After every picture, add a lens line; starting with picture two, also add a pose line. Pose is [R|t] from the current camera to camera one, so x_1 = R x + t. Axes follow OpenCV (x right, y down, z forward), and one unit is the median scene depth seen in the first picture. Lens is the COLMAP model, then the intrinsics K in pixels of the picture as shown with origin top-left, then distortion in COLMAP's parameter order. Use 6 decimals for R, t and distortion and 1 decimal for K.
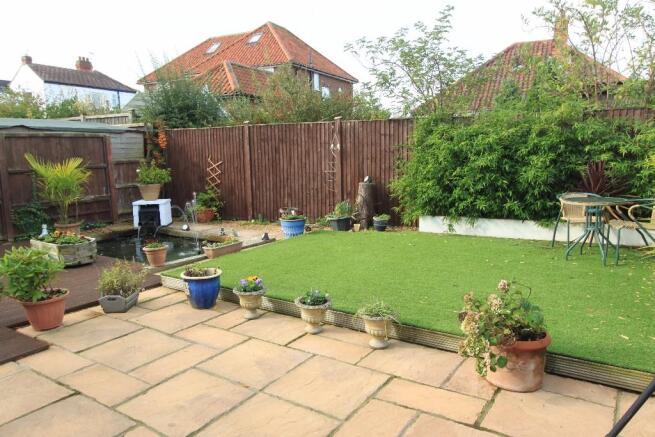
lens RADIAL K [[480.1, 0, 327.5], [0, 480.1, 218.5], [0, 0, 1]] dist [-0.000947, 0.001835]
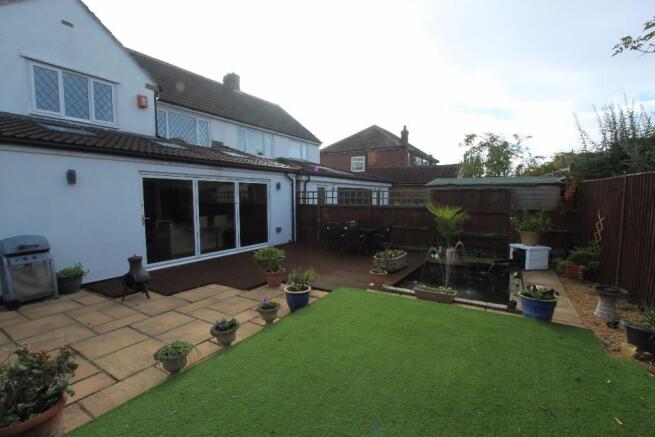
lens RADIAL K [[300.9, 0, 327.5], [0, 300.9, 218.5], [0, 0, 1]] dist [-0.000737, -0.000055]
pose [[0.016863, 0.094401, -0.995391, 0.348247], [-0.138879, 0.986104, 0.091167, -0.107165], [0.990166, 0.136701, 0.029739, 0.542995]]
